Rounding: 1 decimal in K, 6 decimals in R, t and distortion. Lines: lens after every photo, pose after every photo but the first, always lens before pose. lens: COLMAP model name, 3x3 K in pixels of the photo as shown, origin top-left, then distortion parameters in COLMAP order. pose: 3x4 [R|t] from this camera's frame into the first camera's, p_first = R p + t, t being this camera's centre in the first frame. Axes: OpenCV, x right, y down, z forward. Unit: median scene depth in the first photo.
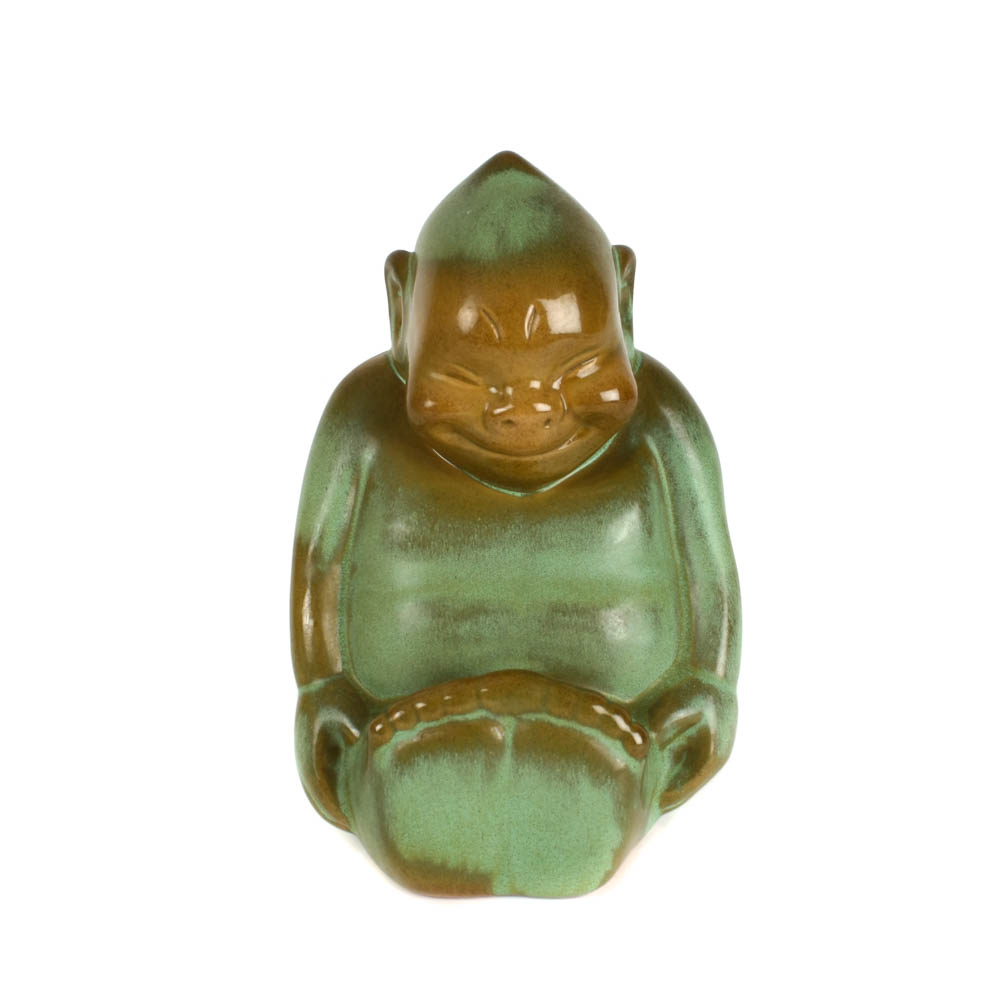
lens RADIAL K [[1903.7, 0, 501.4], [0, 1903.7, 503.5], [0, 0, 1]] dist [-0.107451, 0.000000]
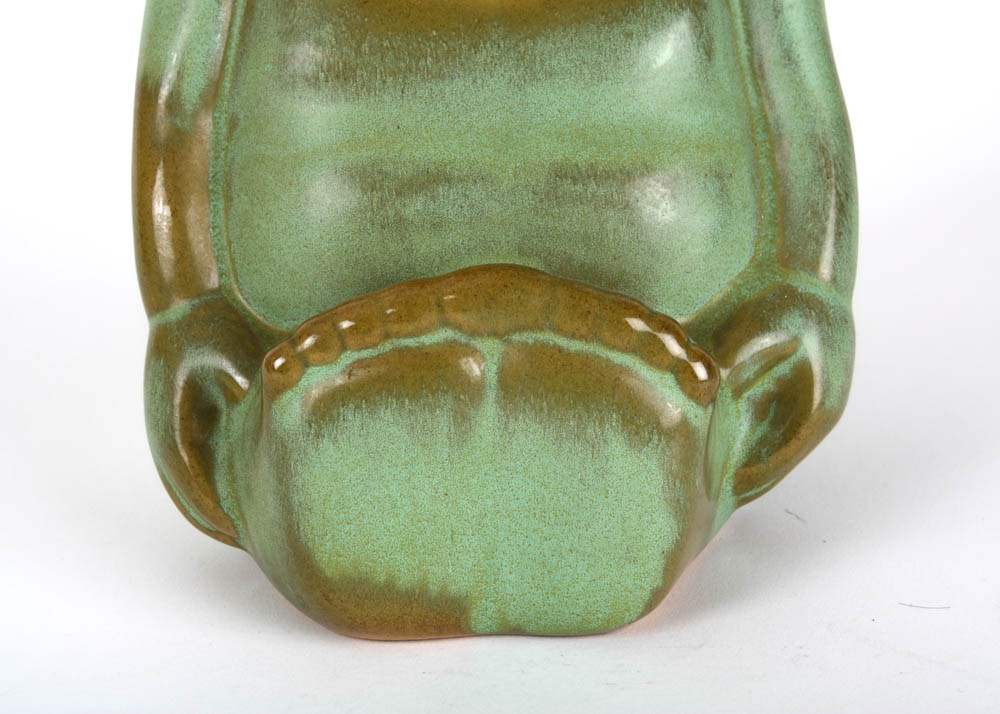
lens RADIAL K [[2579.2, 0, 498.5], [0, 2579.2, 355.3], [0, 0, 1]] dist [0.048688, 0.000000]
pose [[0.999567, -0.023885, 0.017214, -0.007576], [0.023220, 0.999013, 0.037854, 0.081537], [-0.018101, -0.037438, 0.999135, 0.156505]]
